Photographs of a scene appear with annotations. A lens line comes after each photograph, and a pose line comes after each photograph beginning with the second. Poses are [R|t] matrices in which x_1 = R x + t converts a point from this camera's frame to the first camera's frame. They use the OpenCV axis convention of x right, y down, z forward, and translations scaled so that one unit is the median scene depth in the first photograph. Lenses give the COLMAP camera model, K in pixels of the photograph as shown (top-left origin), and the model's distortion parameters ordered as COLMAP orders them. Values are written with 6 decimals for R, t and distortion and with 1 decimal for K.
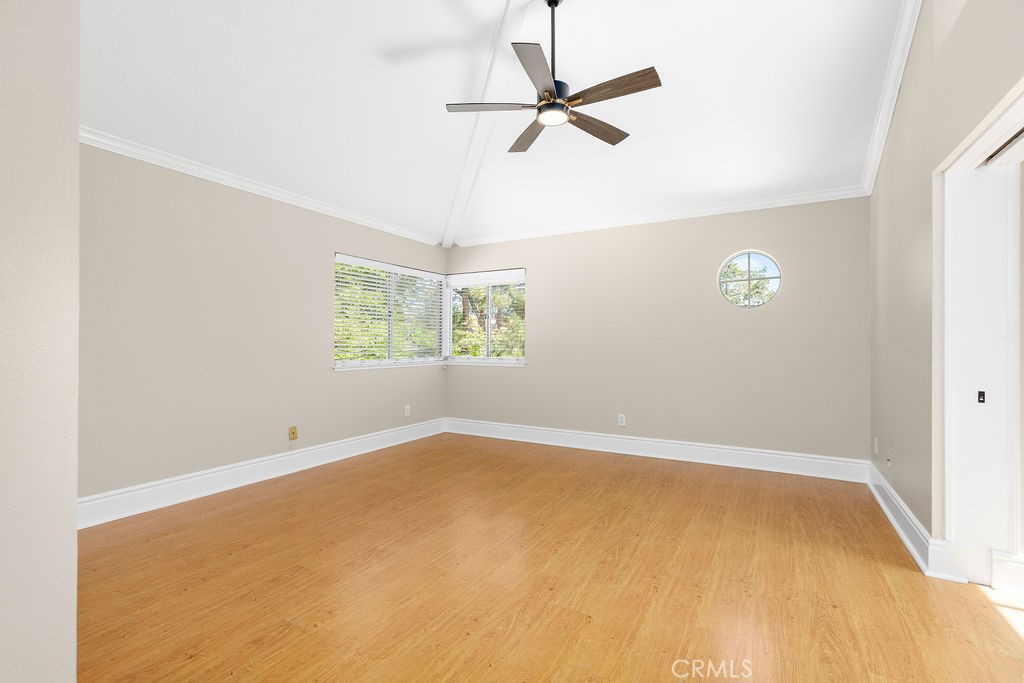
lens RADIAL K [[462.9, 0, 514.4], [0, 462.9, 341.6], [0, 0, 1]] dist [-0.018962, 0.007161]
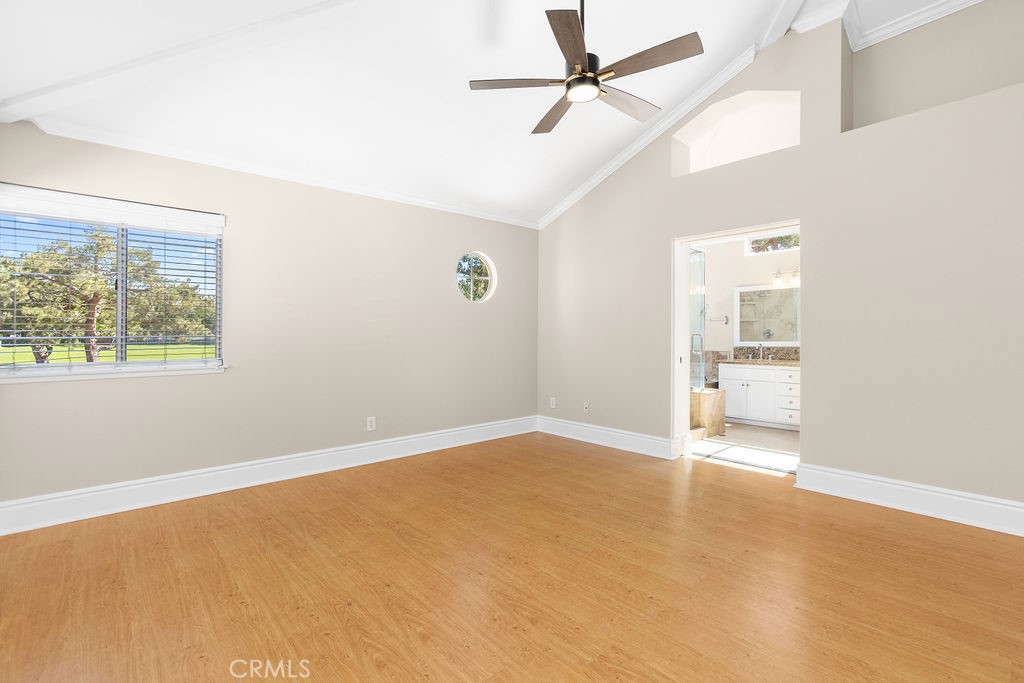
lens RADIAL K [[462.9, 0, 510.3], [0, 462.9, 335.3], [0, 0, 1]] dist [-0.018962, 0.007161]
pose [[0.326267, -0.006035, 0.945258, -0.765336], [0.000753, 0.999981, 0.006125, 0.002421], [-0.945277, -0.001286, 0.326266, 0.752180]]
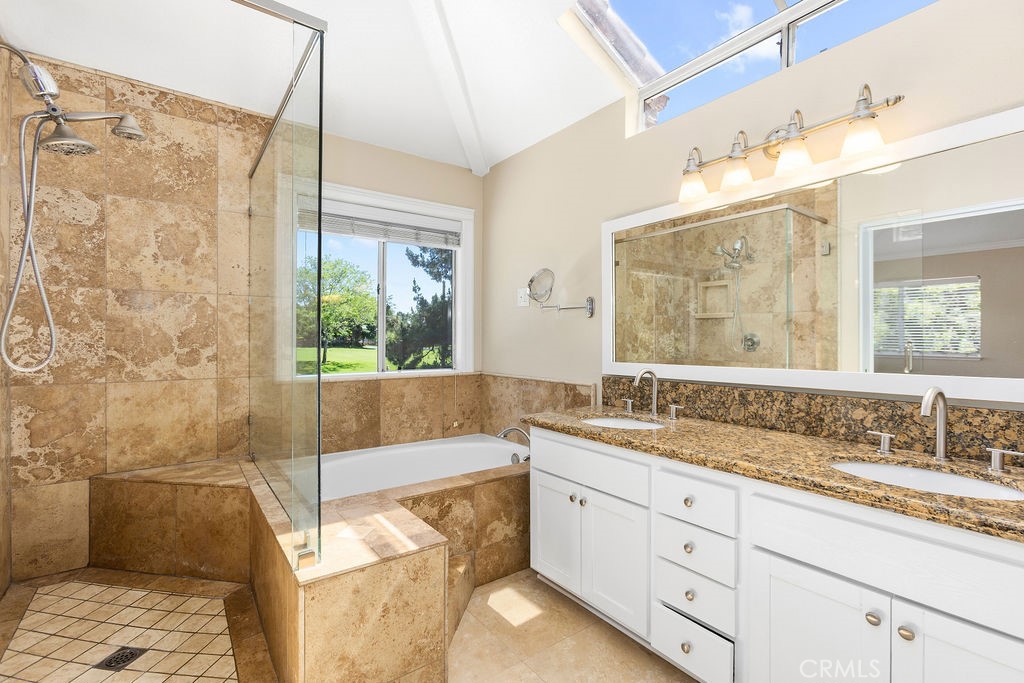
lens RADIAL K [[462.9, 0, 514.7], [0, 462.9, 338.9], [0, 0, 1]] dist [-0.018962, 0.007161]
pose [[0.402219, 0.000766, 0.915543, 0.368300], [-0.000312, 1.000000, -0.000700, 0.004001], [-0.915543, -0.000004, 0.402220, 0.400982]]
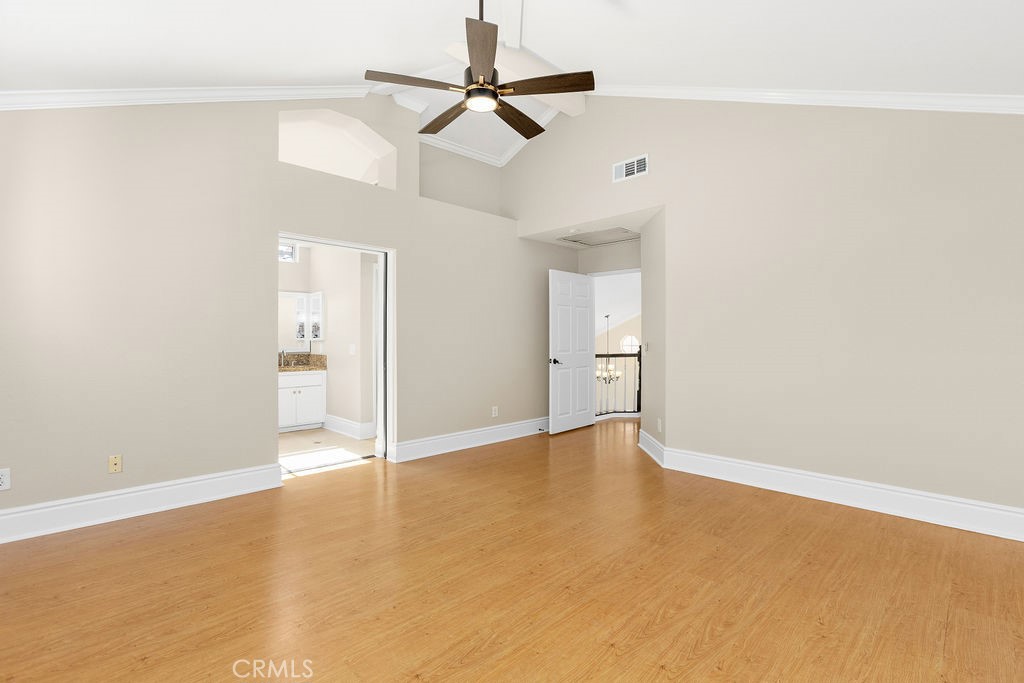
lens RADIAL K [[462.9, 0, 516.3], [0, 462.9, 342.7], [0, 0, 1]] dist [-0.018962, 0.007161]
pose [[-0.962333, -0.009206, 0.271718, -0.221115], [-0.009087, 0.999957, 0.001696, 0.004447], [-0.271722, -0.000837, -0.962375, 1.718448]]
